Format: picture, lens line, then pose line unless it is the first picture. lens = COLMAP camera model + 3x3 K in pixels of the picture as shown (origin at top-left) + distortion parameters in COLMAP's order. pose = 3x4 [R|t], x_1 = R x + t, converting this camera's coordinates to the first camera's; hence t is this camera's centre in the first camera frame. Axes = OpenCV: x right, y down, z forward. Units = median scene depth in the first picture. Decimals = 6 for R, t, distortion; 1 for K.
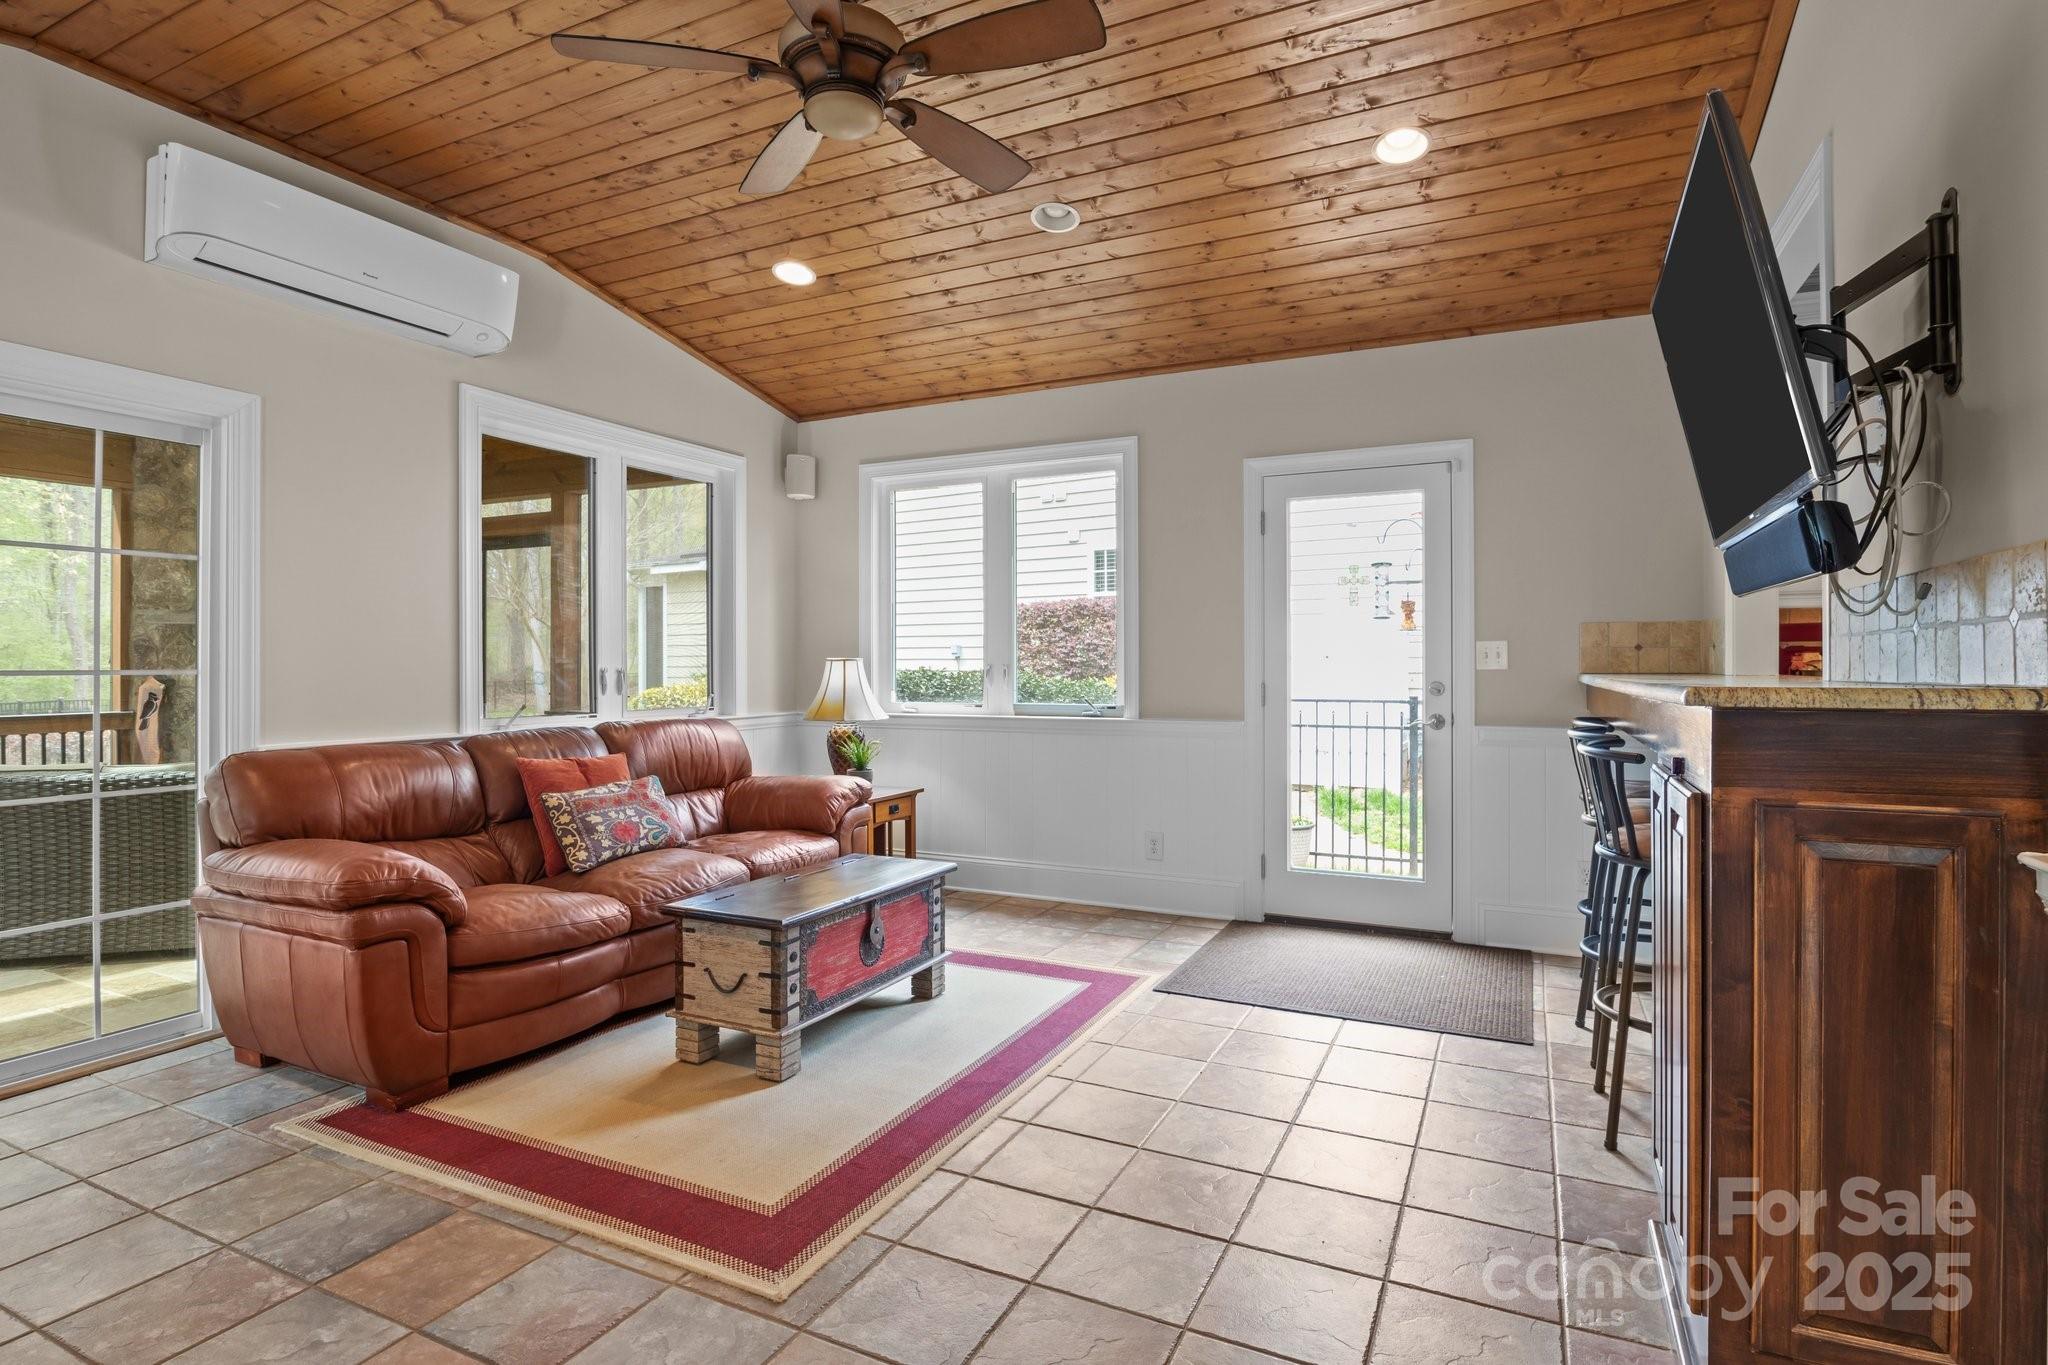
lens RADIAL K [[1019.8, 0, 1023.6], [0, 1019.8, 666.0], [0, 0, 1]] dist [-0.009346, 0.000398]
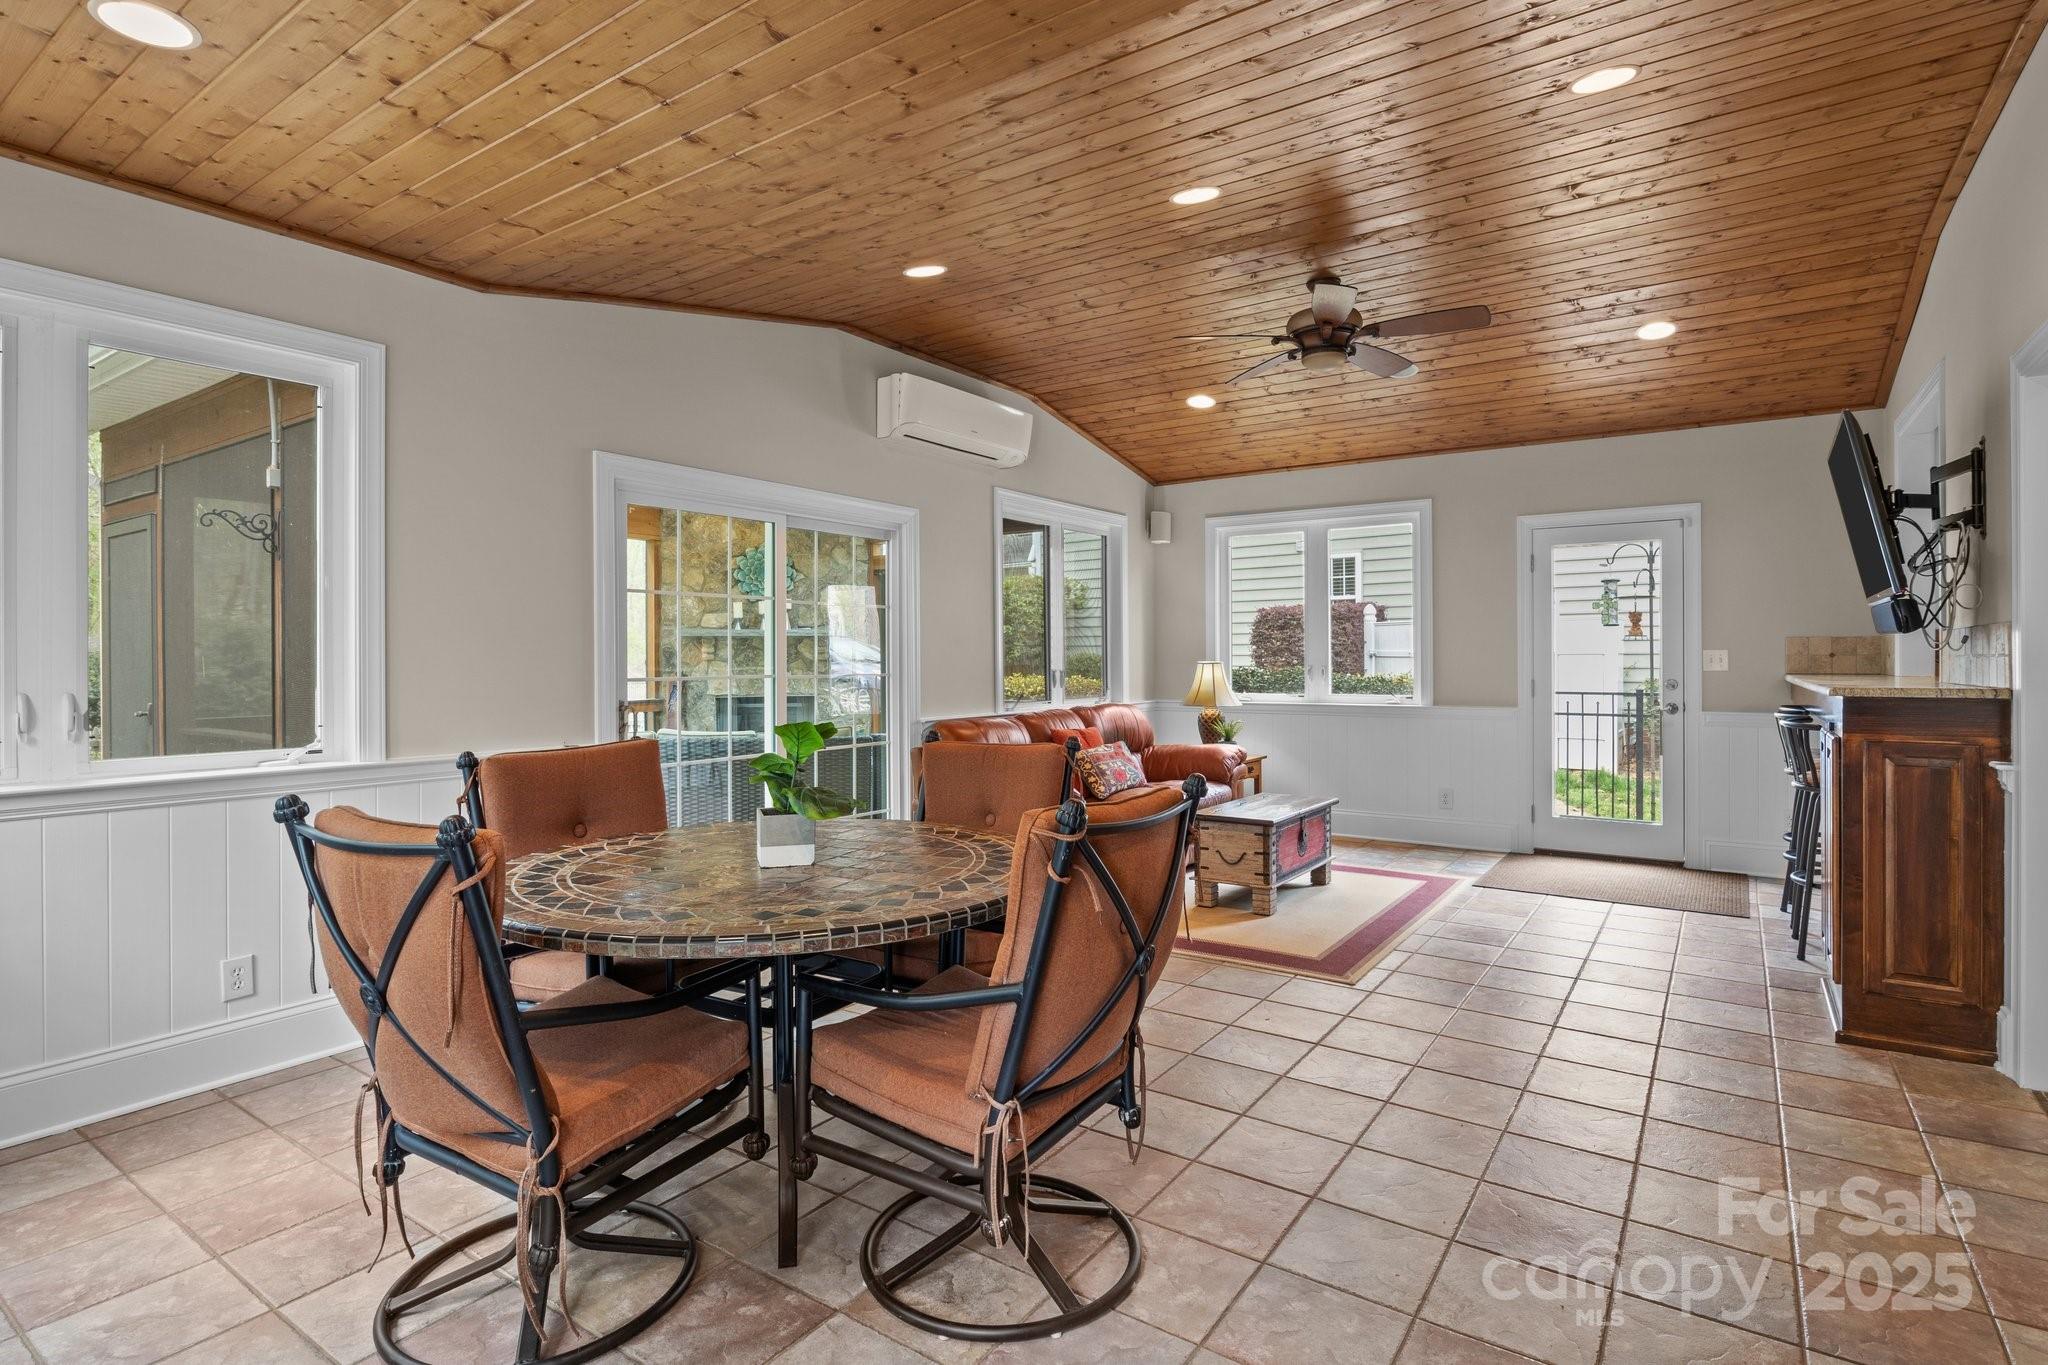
lens RADIAL K [[1019.8, 0, 1024.4], [0, 1019.8, 663.0], [0, 0, 1]] dist [-0.009346, 0.000398]
pose [[0.988582, -0.001466, -0.150680, -0.277080], [0.002292, 0.999983, 0.005314, -0.017914], [0.150669, -0.005599, 0.988568, -0.536992]]
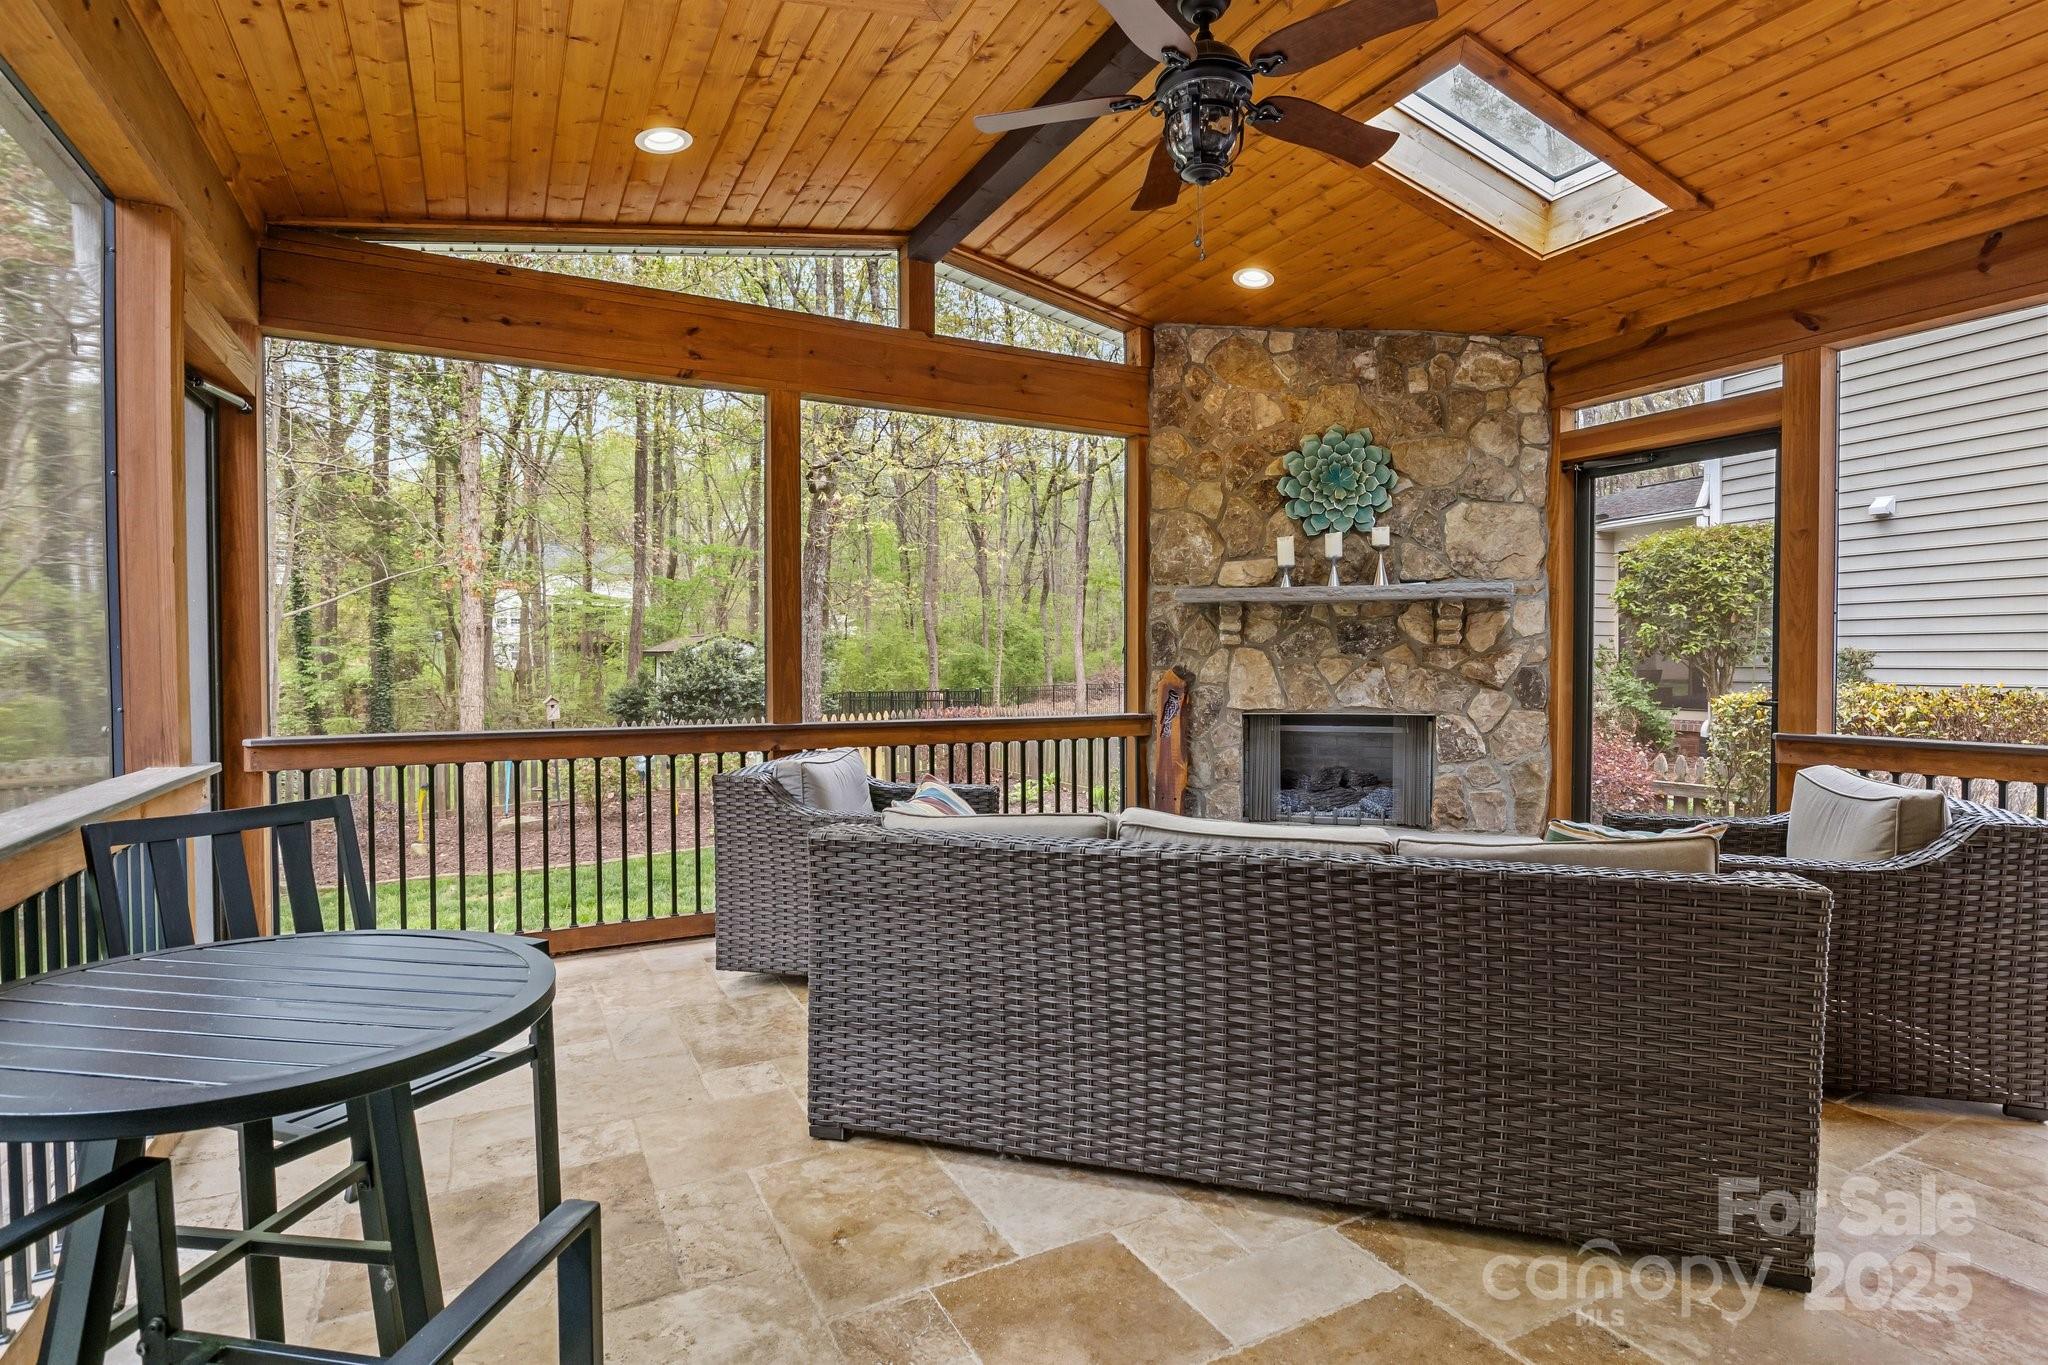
lens RADIAL K [[1019.8, 0, 1022.6], [0, 1019.8, 690.8], [0, 0, 1]] dist [-0.009346, 0.000398]
pose [[0.813812, 0.014246, -0.580954, -0.814473], [-0.001388, 0.999744, 0.022570, 0.014827], [0.581127, -0.017561, 0.813624, 0.470665]]
